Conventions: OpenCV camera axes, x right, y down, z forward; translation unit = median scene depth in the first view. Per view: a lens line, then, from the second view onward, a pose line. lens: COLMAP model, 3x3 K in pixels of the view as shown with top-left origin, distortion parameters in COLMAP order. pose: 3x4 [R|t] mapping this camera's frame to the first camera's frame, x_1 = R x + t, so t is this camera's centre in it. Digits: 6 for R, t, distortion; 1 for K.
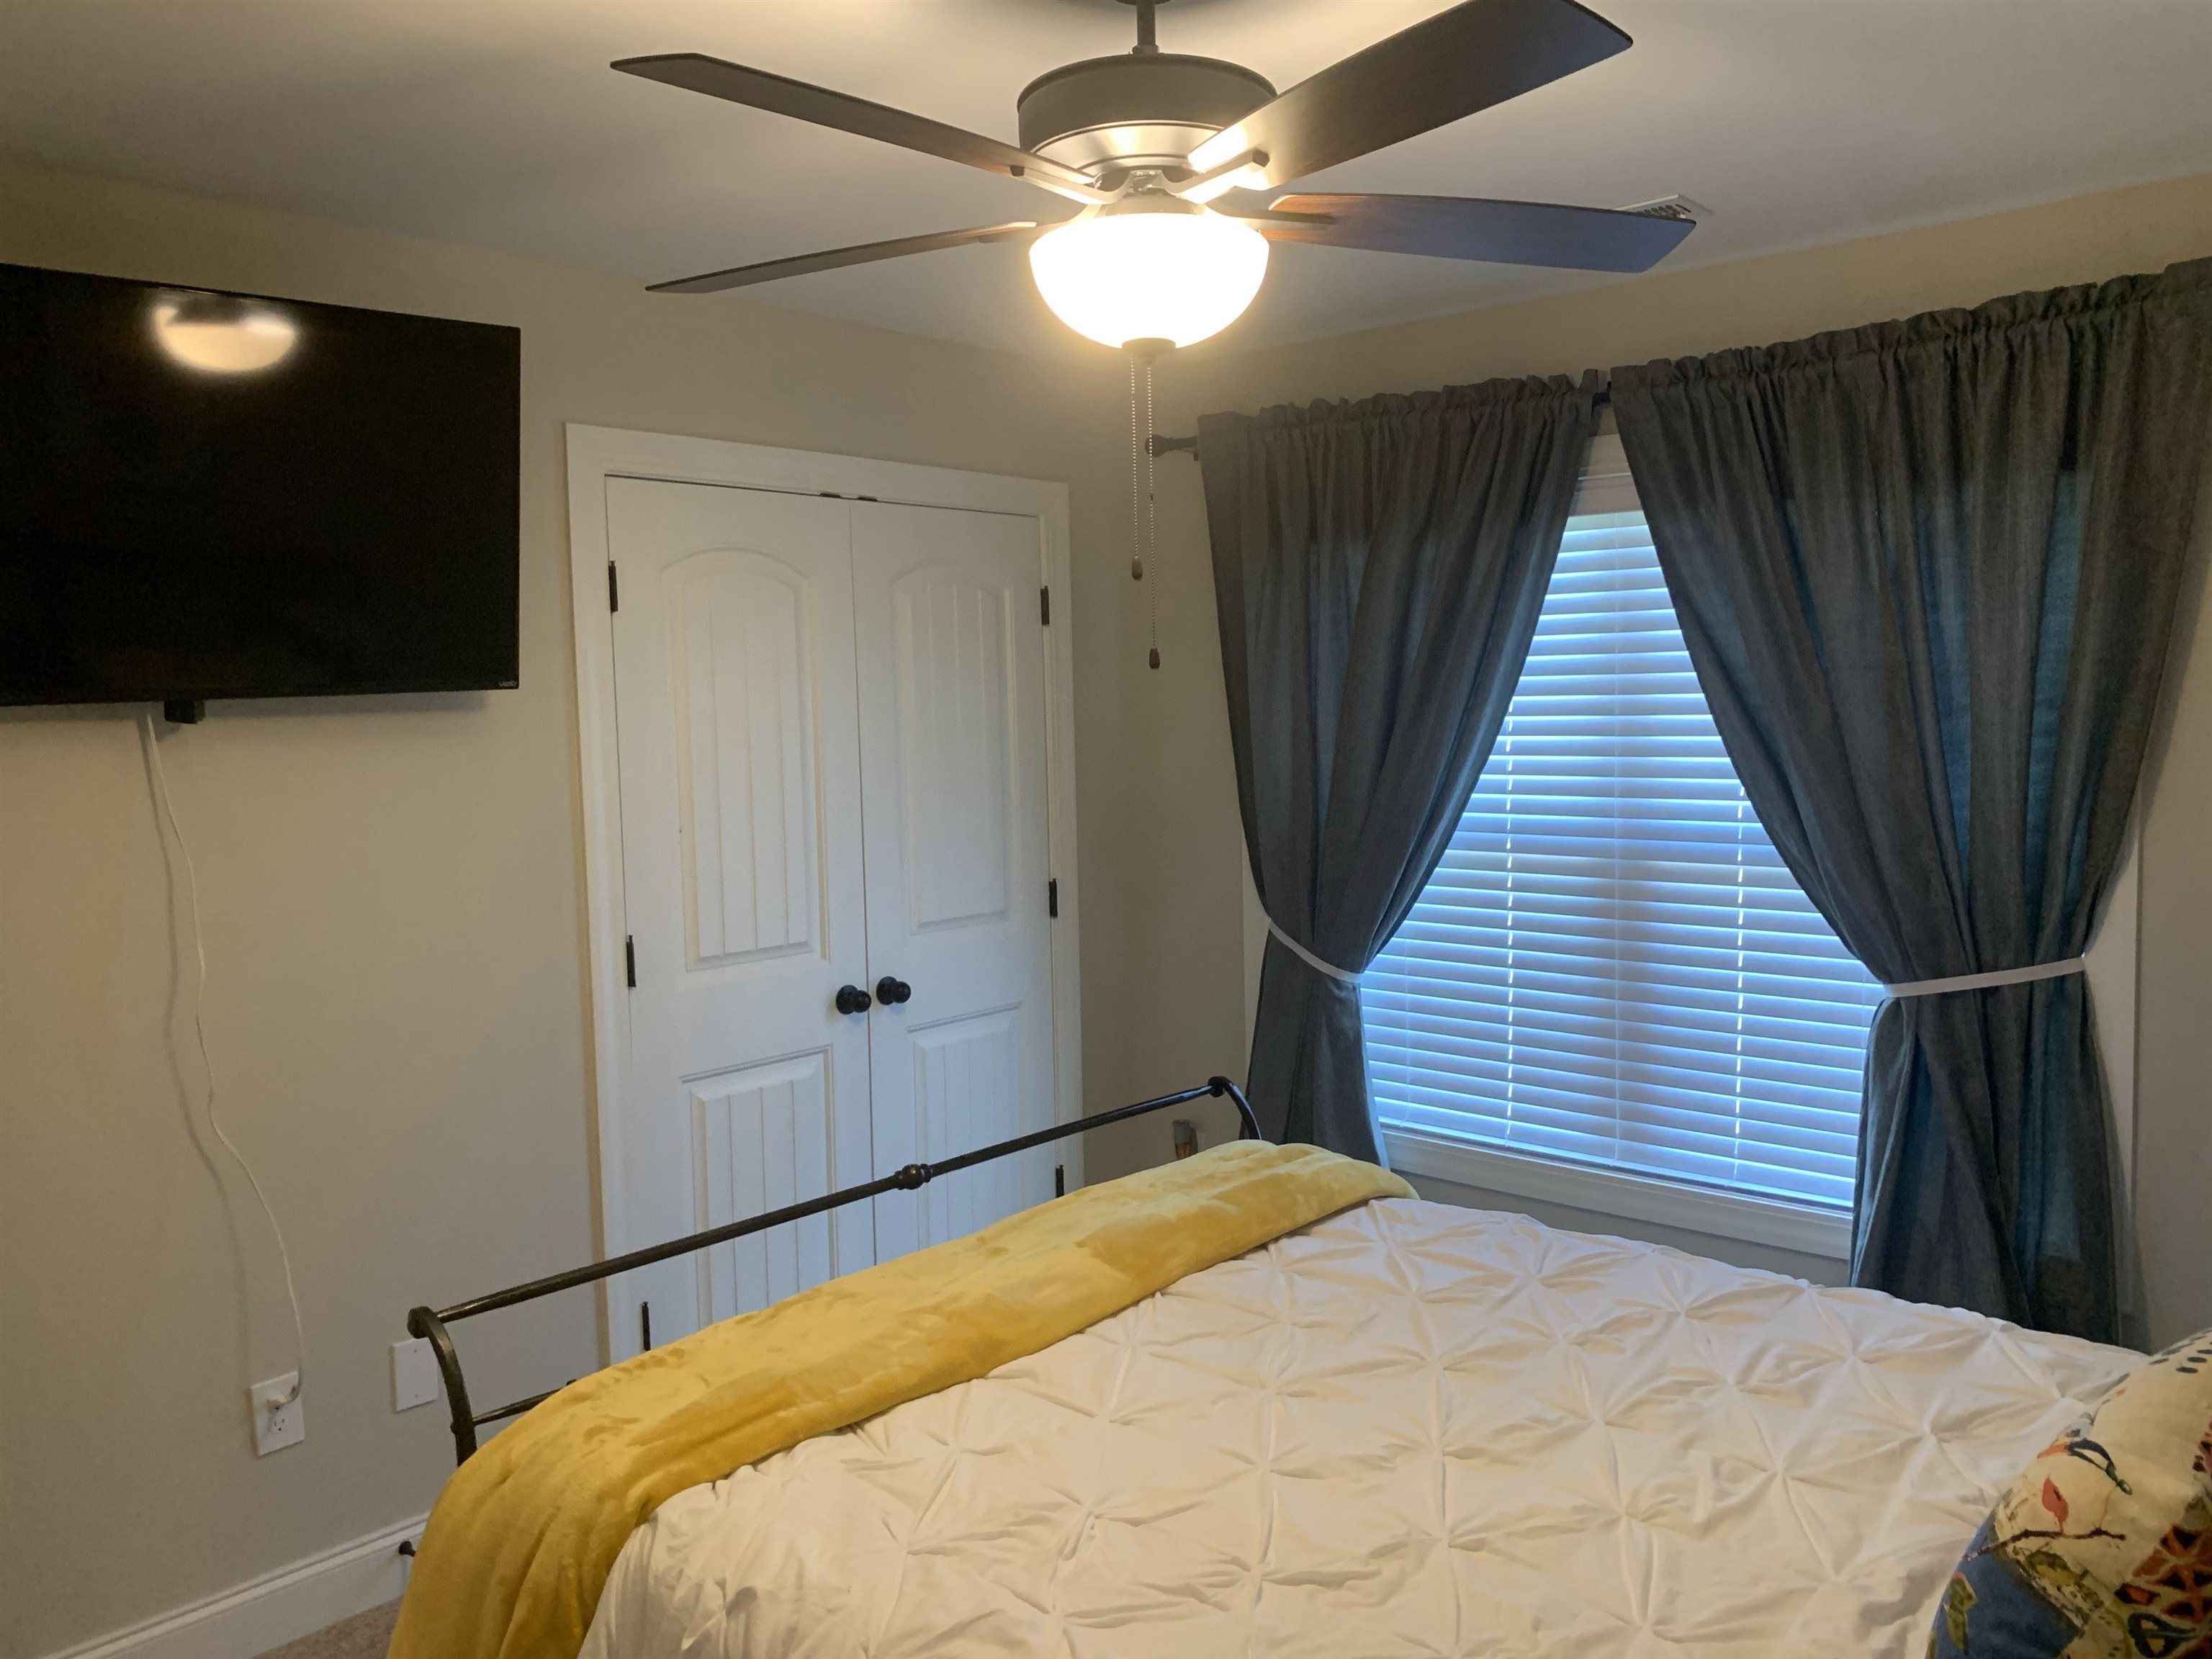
lens RADIAL K [[1706.4, 0, 1121.3], [0, 1706.4, 824.4], [0, 0, 1]] dist [0.045159, -0.072196]
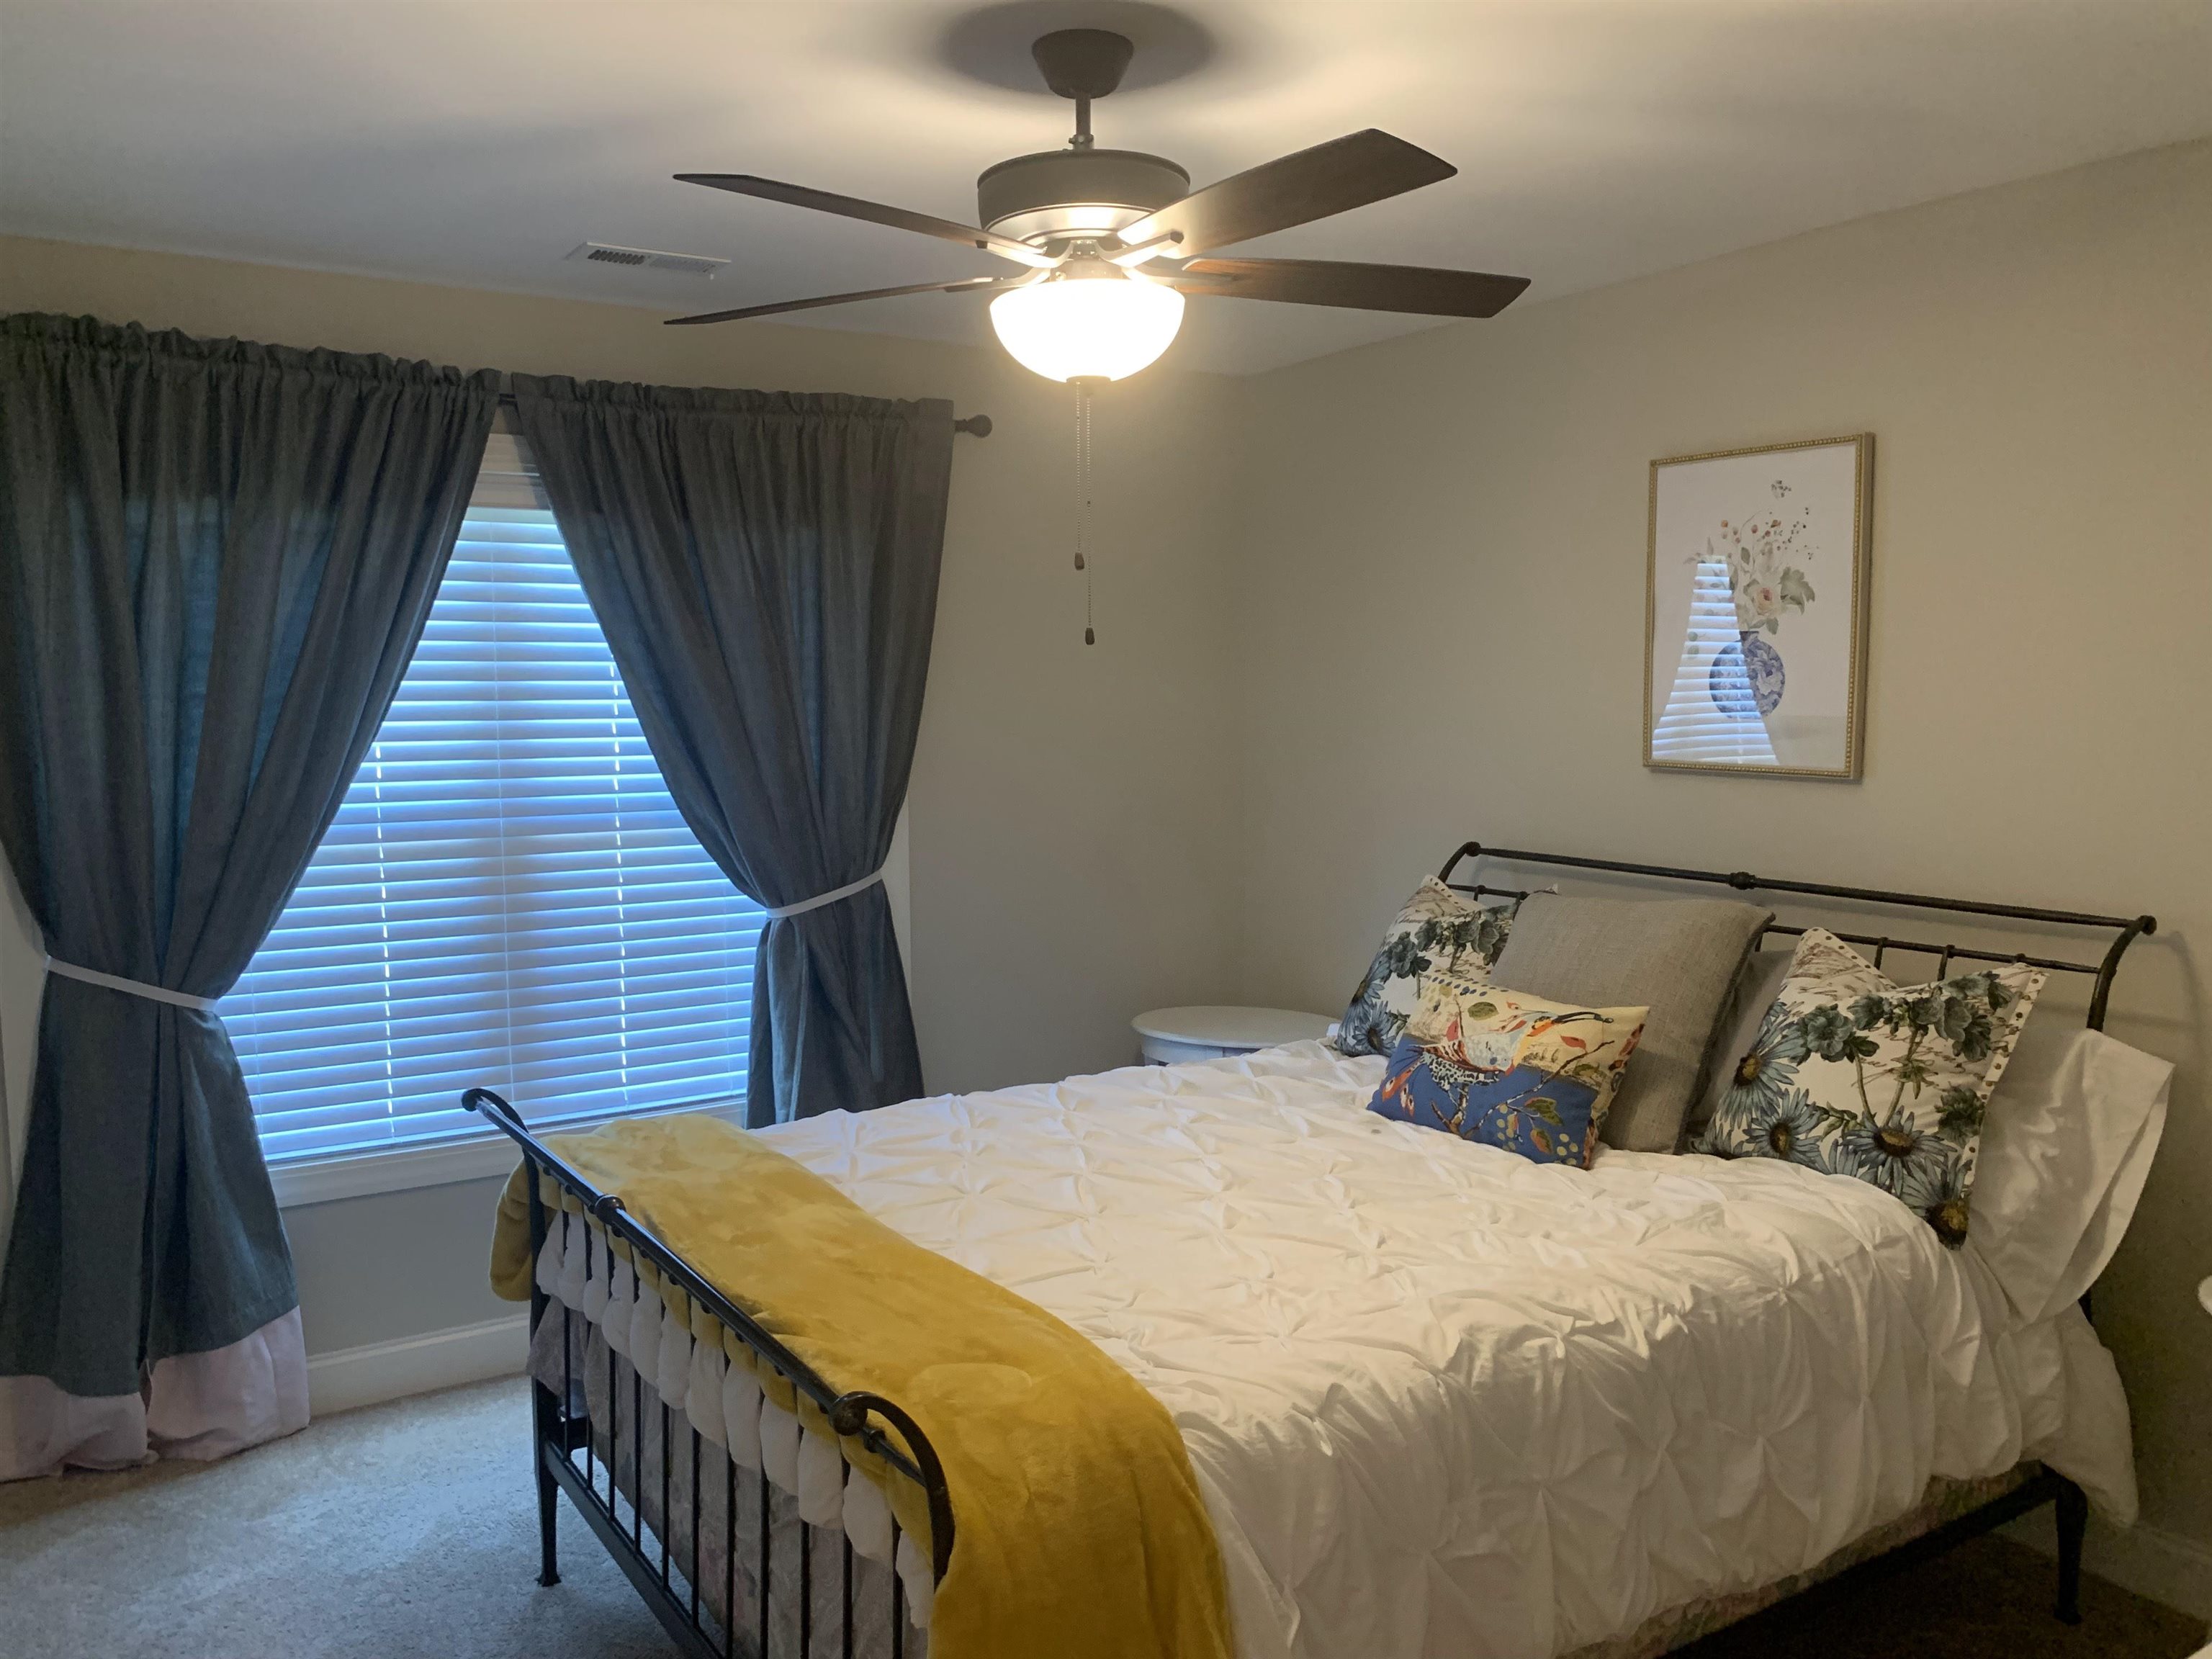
lens RADIAL K [[1706.4, 0, 1116.3], [0, 1706.4, 831.8], [0, 0, 1]] dist [0.045159, -0.072196]
pose [[0.275714, -0.068572, 0.958791, -0.658046], [0.072224, 0.996111, 0.050473, -0.009632], [-0.958522, 0.055331, 0.279595, 0.364868]]
